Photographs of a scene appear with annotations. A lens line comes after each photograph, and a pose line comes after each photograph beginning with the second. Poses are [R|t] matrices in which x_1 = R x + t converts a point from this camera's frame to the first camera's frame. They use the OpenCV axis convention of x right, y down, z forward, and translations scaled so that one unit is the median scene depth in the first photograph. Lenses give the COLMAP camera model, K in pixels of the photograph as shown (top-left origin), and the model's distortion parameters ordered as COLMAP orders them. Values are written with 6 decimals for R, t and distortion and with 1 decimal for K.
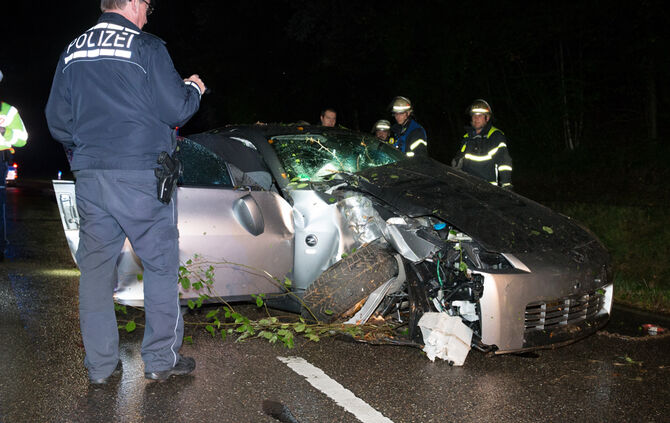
lens RADIAL K [[659.4, 0, 335.0], [0, 659.4, 211.5], [0, 0, 1]] dist [-0.001451, 0.013275]
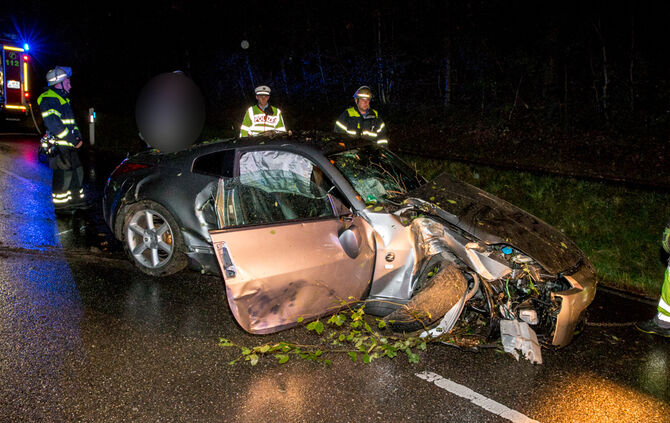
lens RADIAL K [[547.0, 0, 335.0], [0, 547.0, 211.5], [0, 0, 1]] dist [-0.050041, 0.010342]
pose [[0.940121, -0.020912, 0.340199, -0.493707], [-0.030370, 0.989006, 0.144720, -0.188327], [-0.339486, -0.146386, 0.929150, 0.151777]]
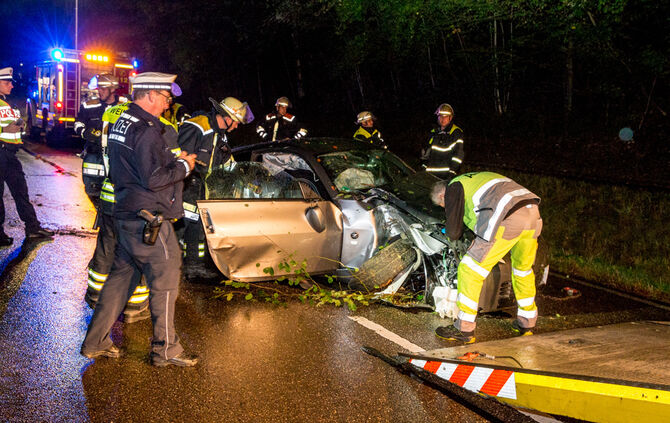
lens RADIAL K [[659.4, 0, 335.0], [0, 659.4, 211.5], [0, 0, 1]] dist [-0.001451, 0.013275]
pose [[0.992487, 0.012247, 0.121738, -0.278893], [-0.024258, 0.994923, 0.097675, -0.162538], [-0.119923, -0.099894, 0.987745, -0.471873]]
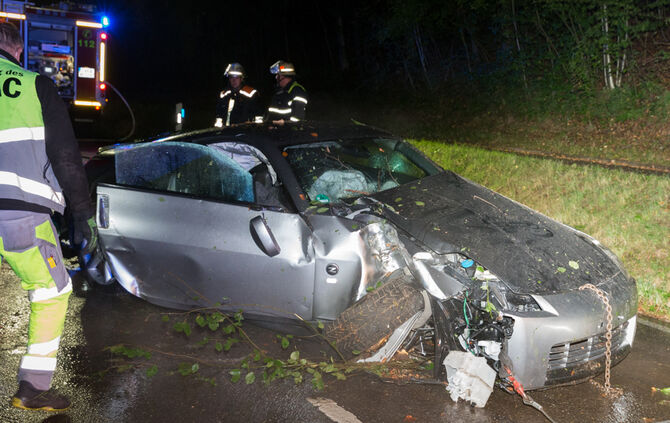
lens RADIAL K [[876.6, 0, 384.0], [0, 876.6, 211.5], [0, 0, 1]] dist [0.028913, 0.044390]
pose [[0.995534, 0.013079, 0.093488, -0.088004], [-0.021238, 0.995997, 0.086822, -0.163628], [-0.091978, -0.088420, 0.991828, -0.282541]]
